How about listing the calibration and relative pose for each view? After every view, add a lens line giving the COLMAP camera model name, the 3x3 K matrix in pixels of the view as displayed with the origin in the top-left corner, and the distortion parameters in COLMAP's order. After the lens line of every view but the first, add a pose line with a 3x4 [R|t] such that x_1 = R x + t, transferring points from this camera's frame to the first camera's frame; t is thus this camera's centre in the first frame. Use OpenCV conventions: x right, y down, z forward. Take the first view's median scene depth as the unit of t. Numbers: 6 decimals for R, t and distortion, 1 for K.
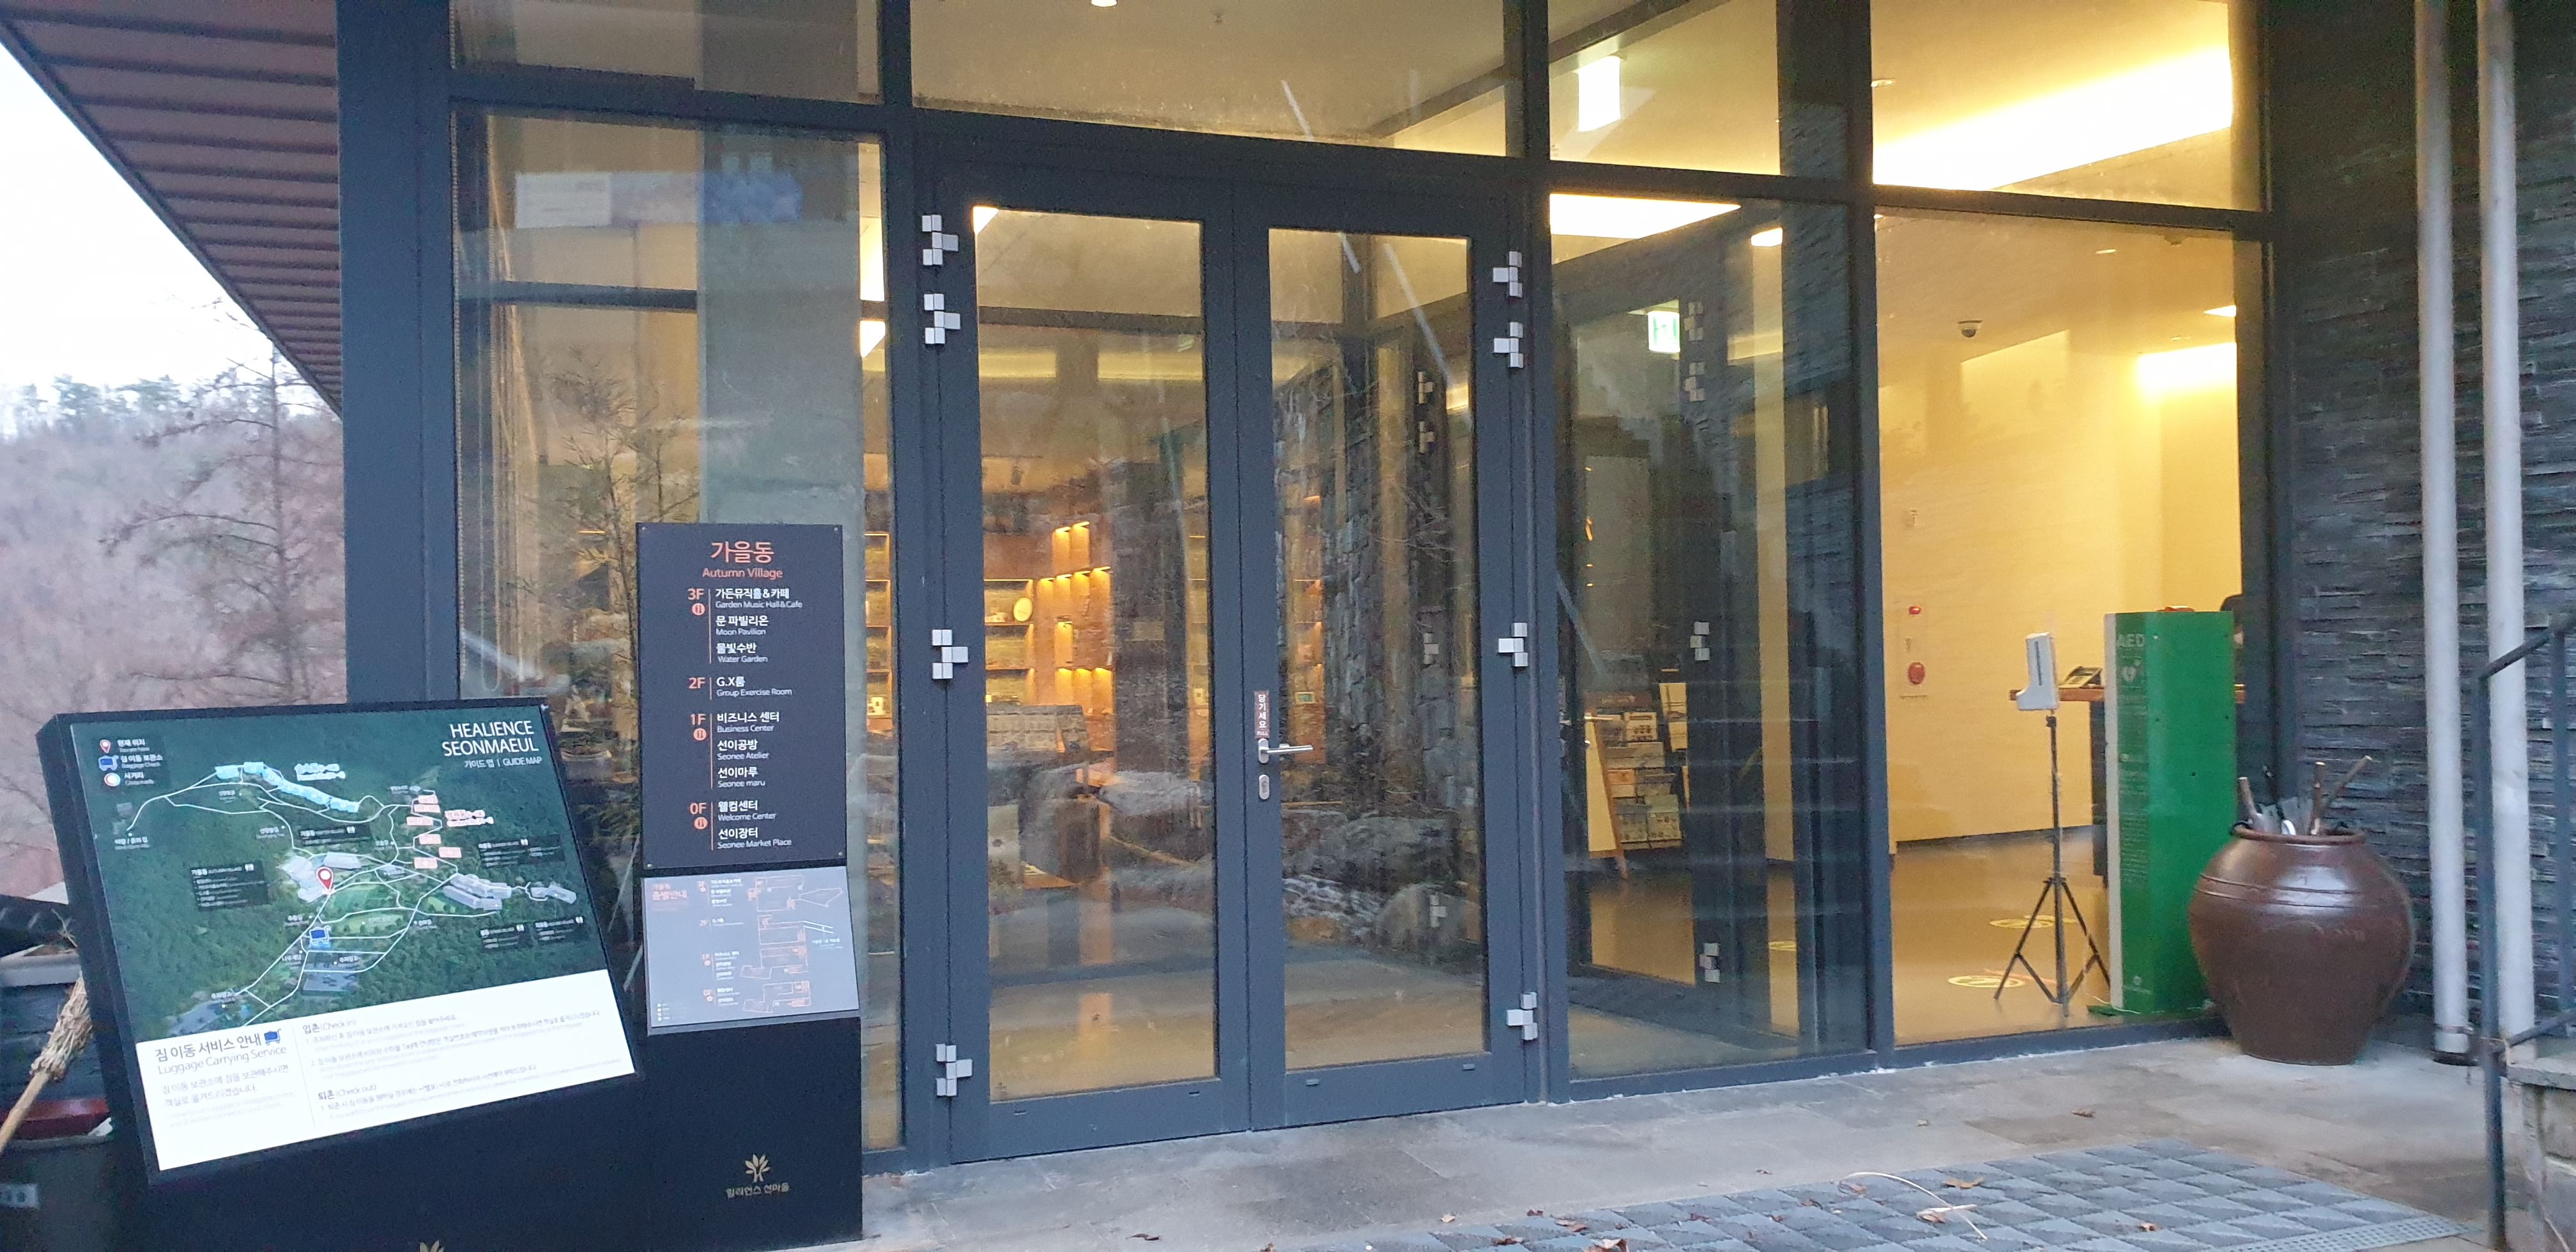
lens RADIAL K [[1848.1, 0, 1288.0], [0, 1848.1, 626.0], [0, 0, 1]] dist [0.005765, 0.000870]
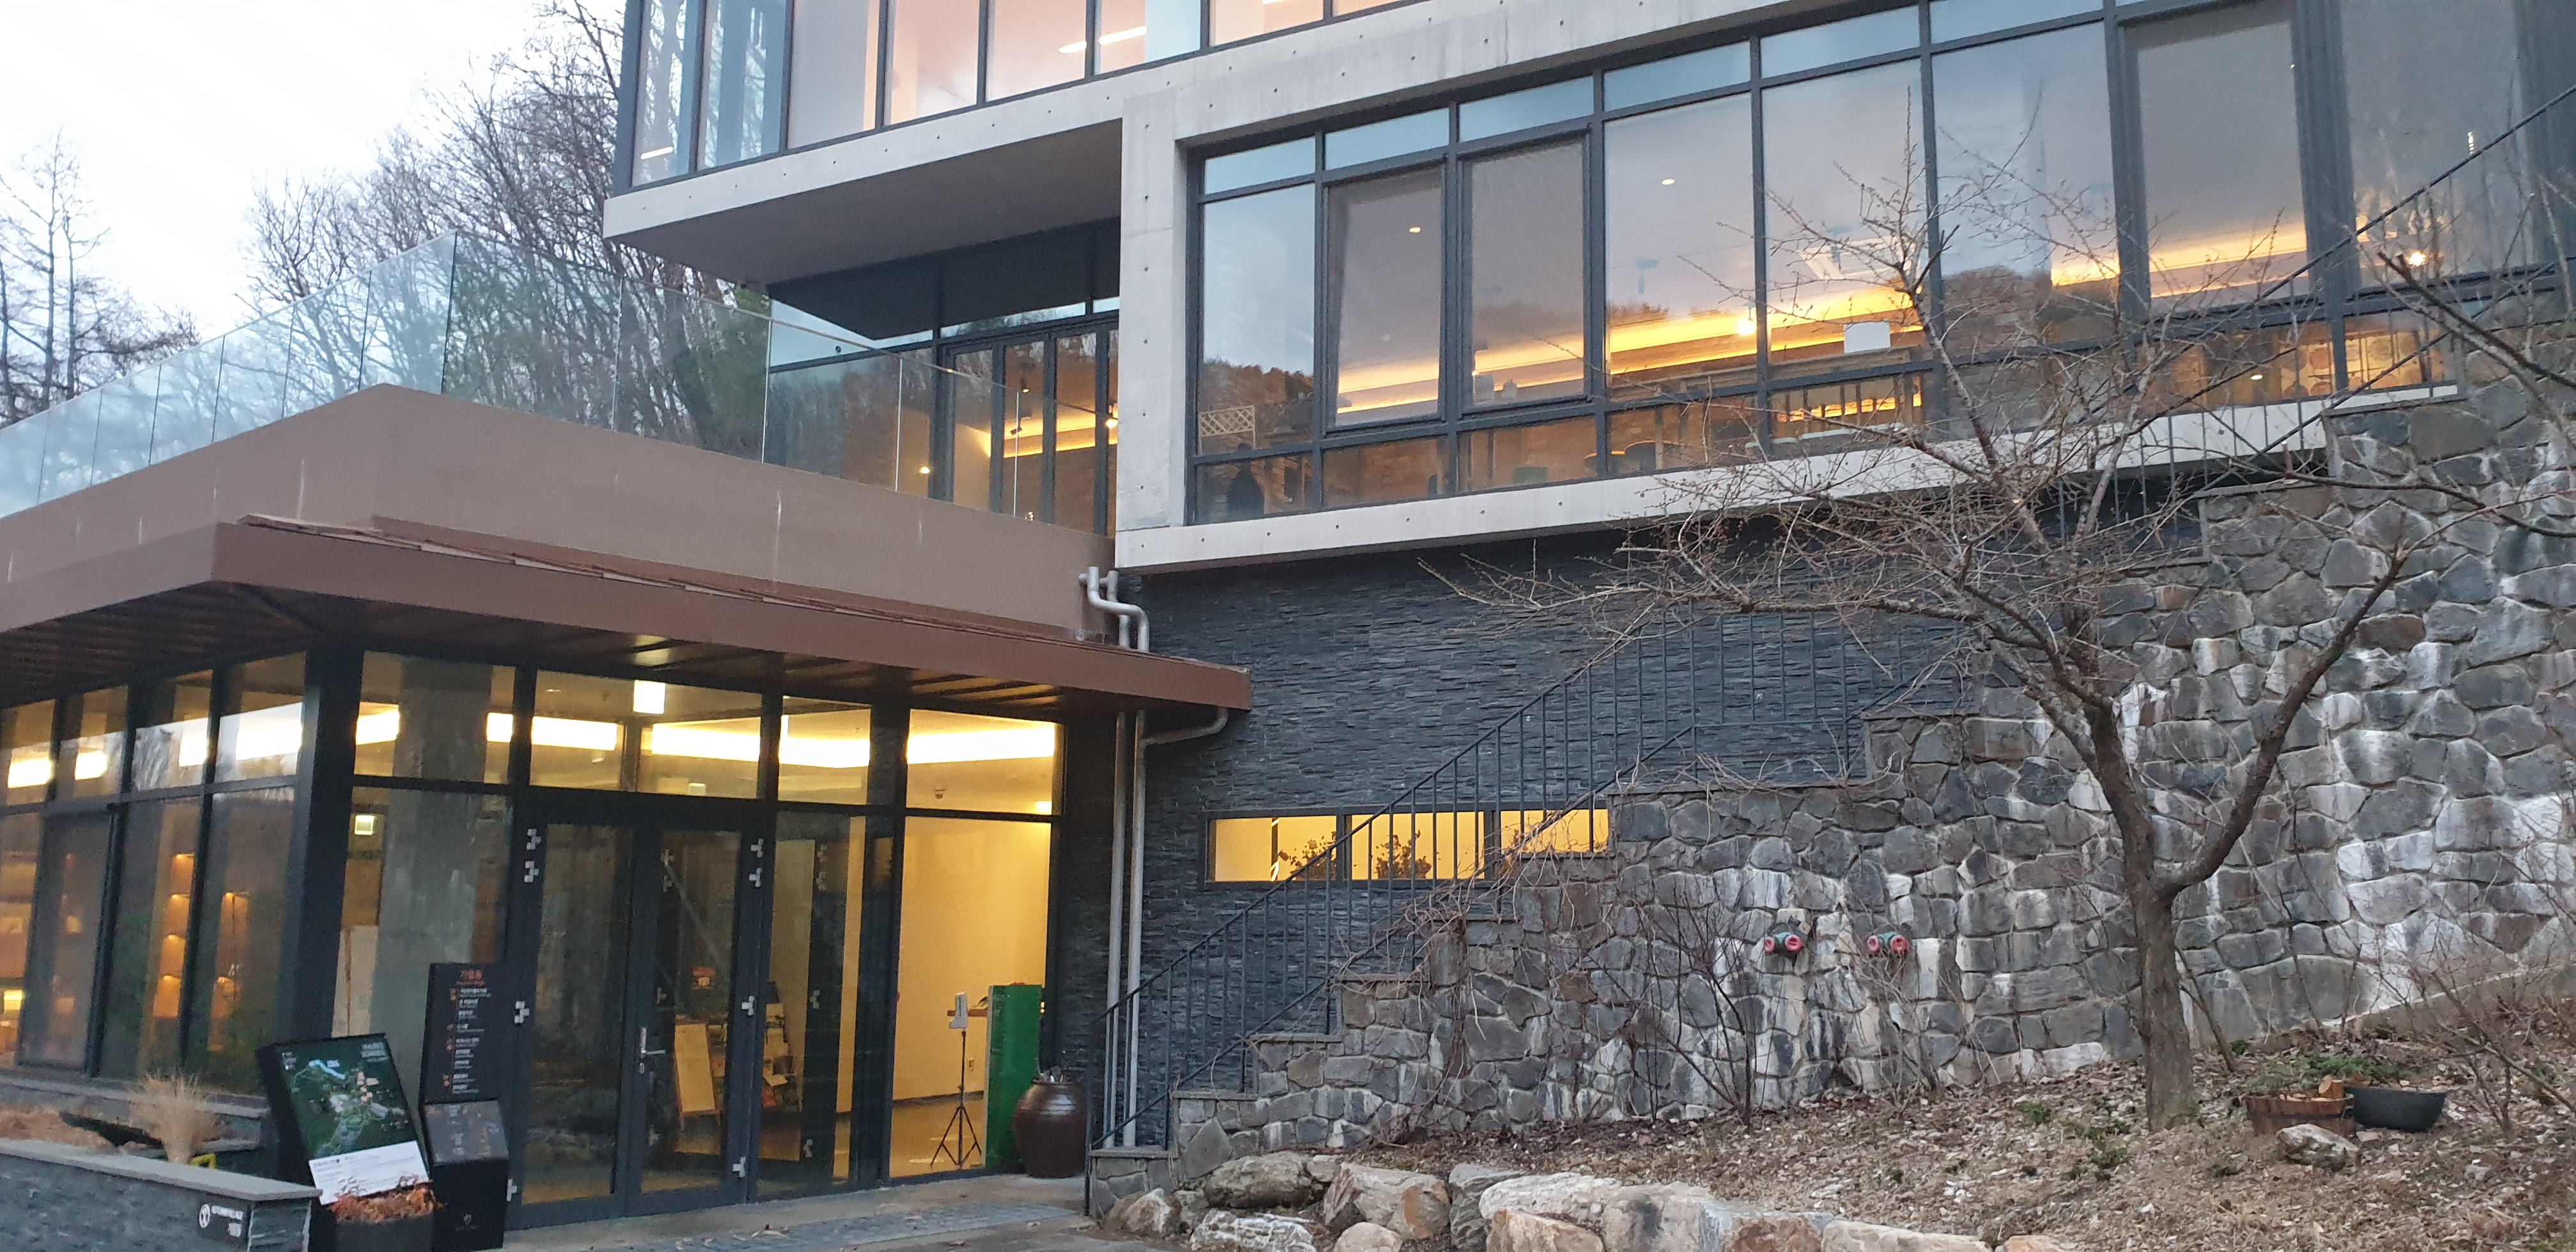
lens RADIAL K [[1993.3, 0, 1406.0], [0, 1993.3, 631.6], [0, 0, 1]] dist [0.009698, -0.041177]
pose [[0.829487, 0.101641, 0.549199, -0.579575], [-0.024281, 0.988935, -0.146350, -0.101175], [-0.557998, 0.108060, 0.822777, -1.499646]]
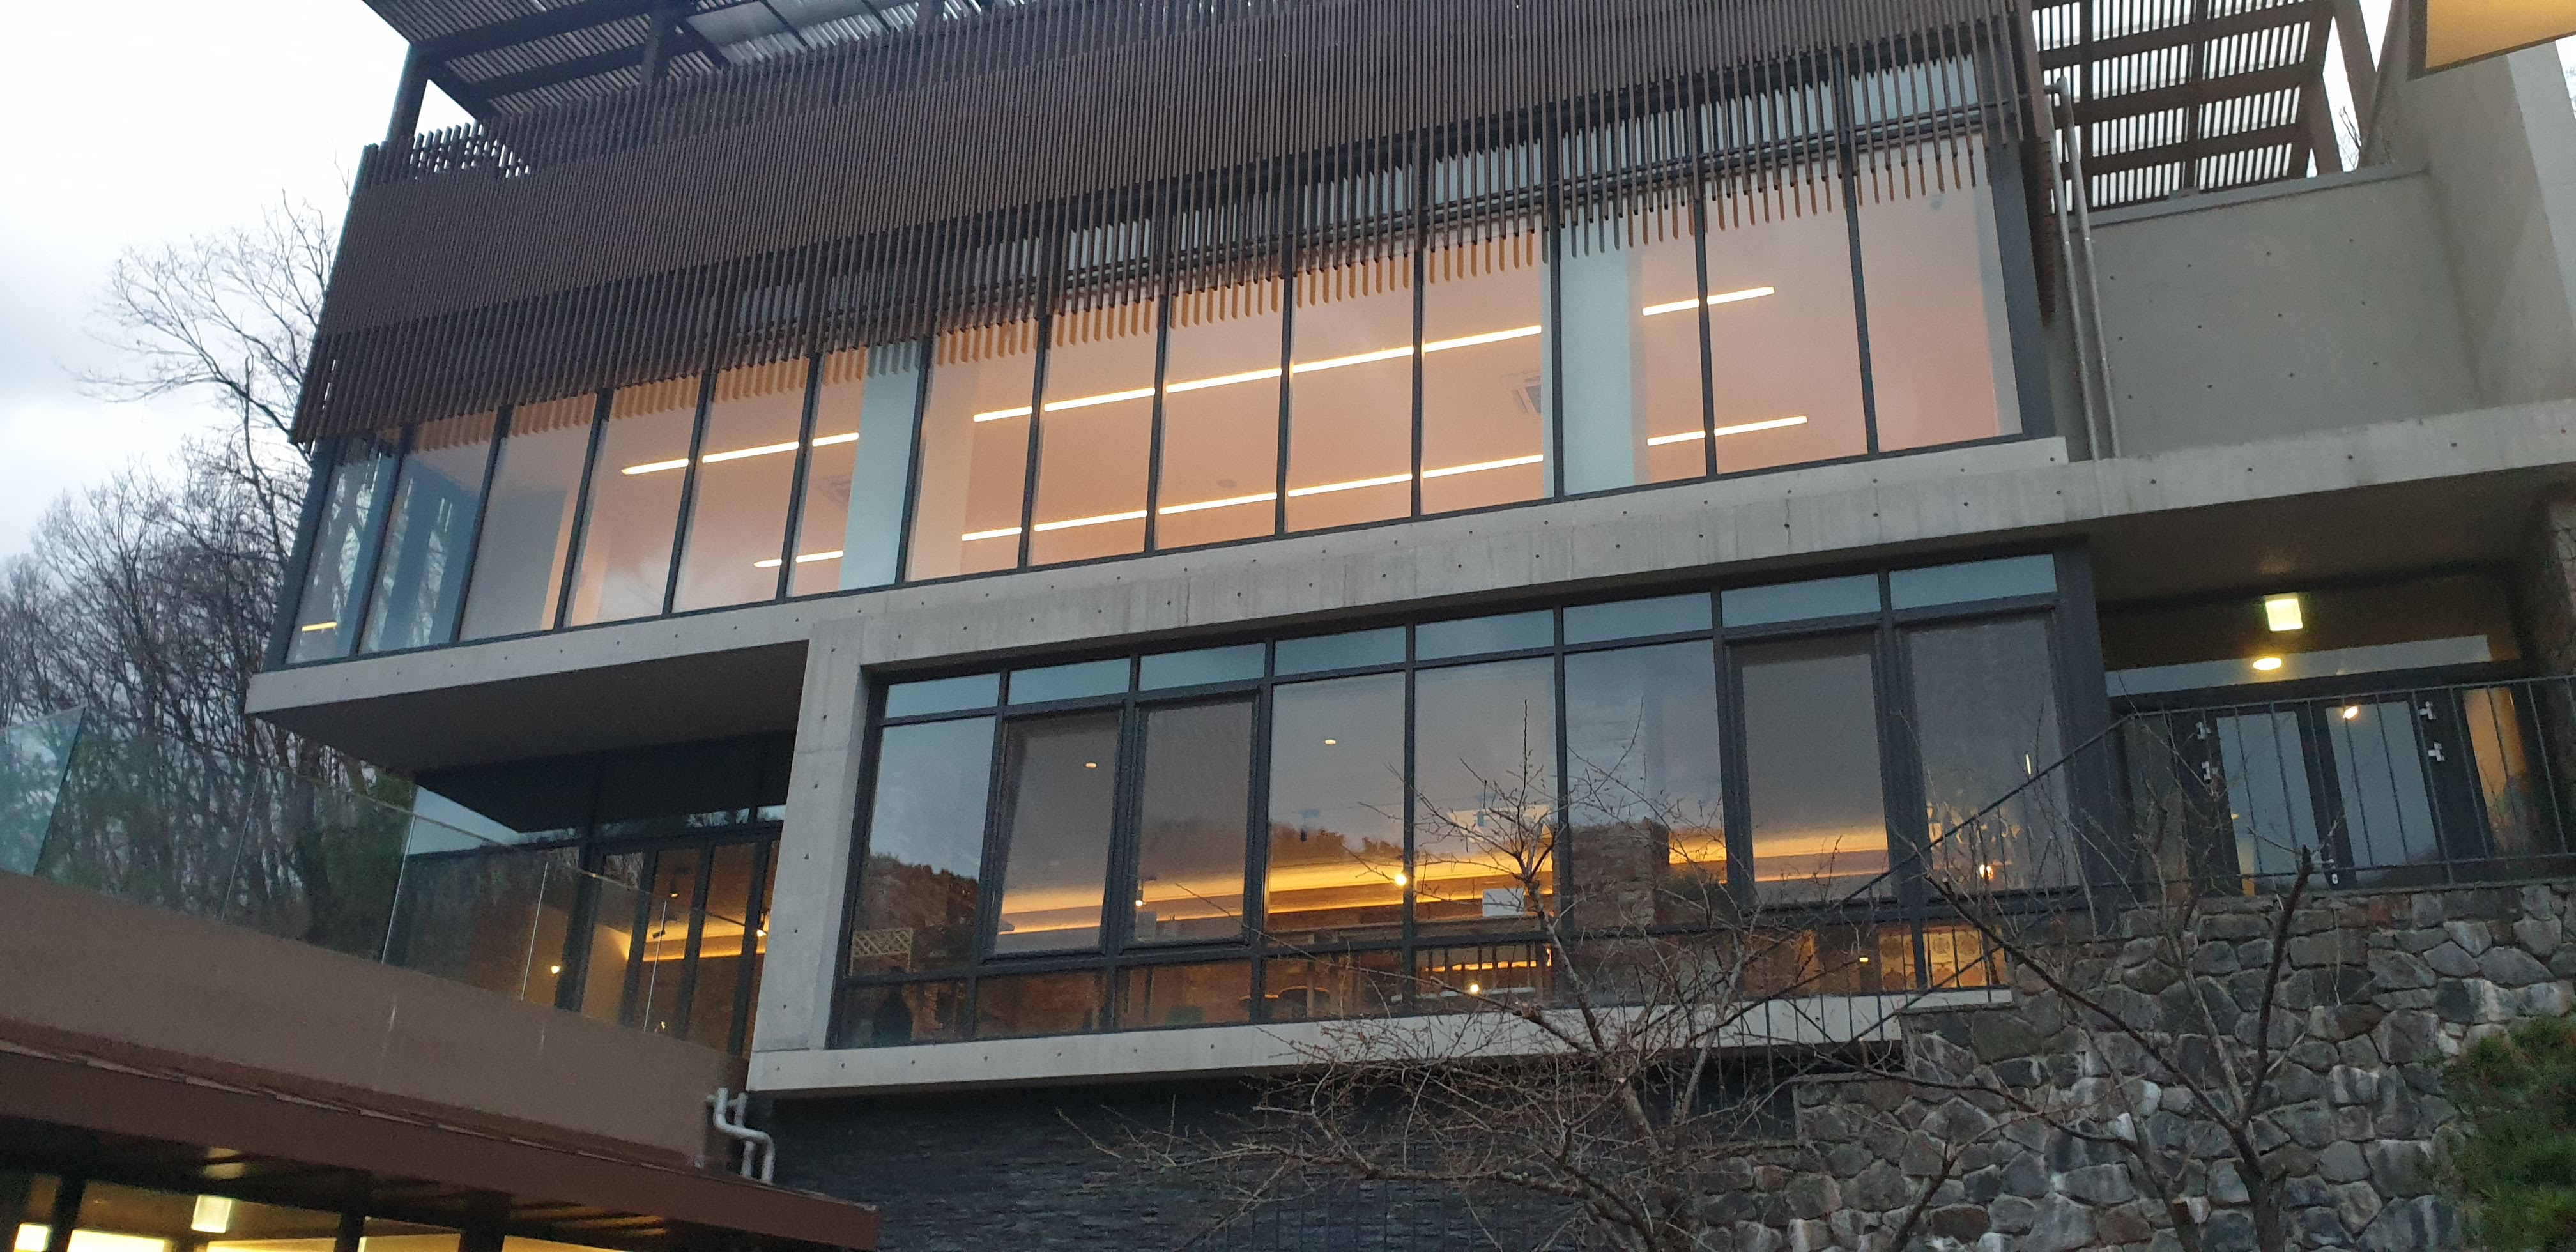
lens RADIAL K [[1993.3, 0, 1406.0], [0, 1993.3, 631.6], [0, 0, 1]] dist [0.009698, -0.041177]
pose [[0.721100, 0.304039, 0.622555, -0.617375], [-0.038955, 0.914938, -0.401709, -0.108155], [-0.691735, 0.265421, 0.671606, -1.577366]]
